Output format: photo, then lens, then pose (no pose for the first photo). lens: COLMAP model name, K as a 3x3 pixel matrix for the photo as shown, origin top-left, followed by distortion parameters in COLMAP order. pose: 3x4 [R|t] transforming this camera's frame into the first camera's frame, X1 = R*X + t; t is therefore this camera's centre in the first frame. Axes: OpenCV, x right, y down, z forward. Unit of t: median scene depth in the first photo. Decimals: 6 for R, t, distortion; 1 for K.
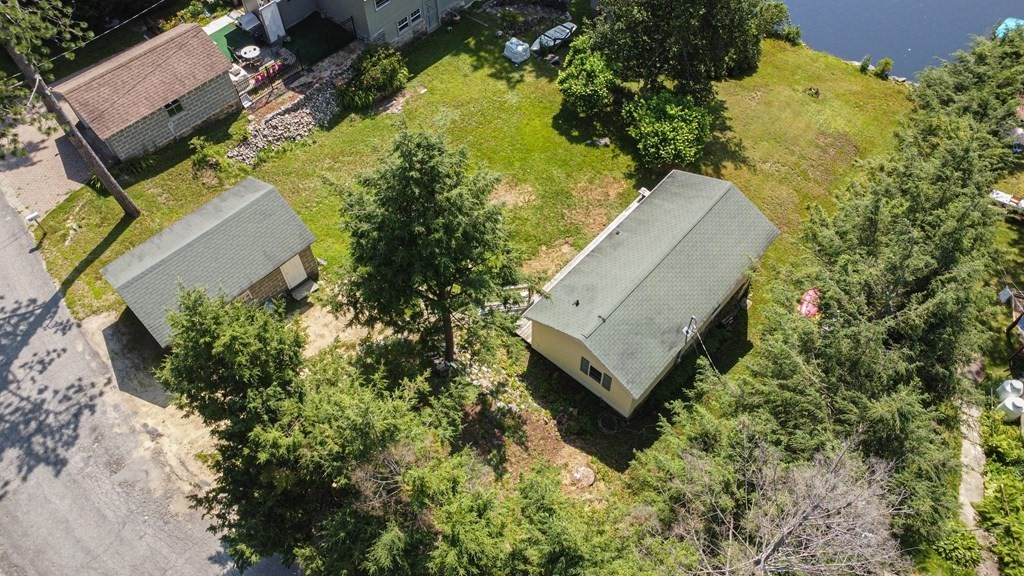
lens RADIAL K [[754.8, 0, 512.0], [0, 754.8, 288.0], [0, 0, 1]] dist [-0.124719, 0.212633]
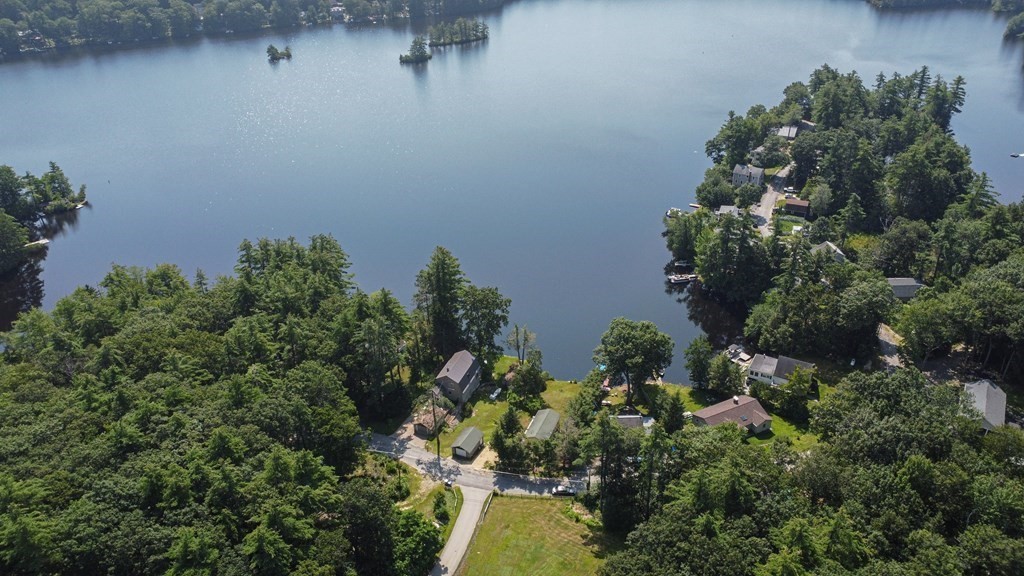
lens RADIAL K [[754.8, 0, 512.0], [0, 754.8, 288.0], [0, 0, 1]] dist [-0.124719, 0.212633]
pose [[0.937156, -0.177389, 0.300453, -1.518845], [0.293128, 0.867347, -0.402224, 1.272573], [-0.189247, 0.465018, 0.864837, -4.267564]]
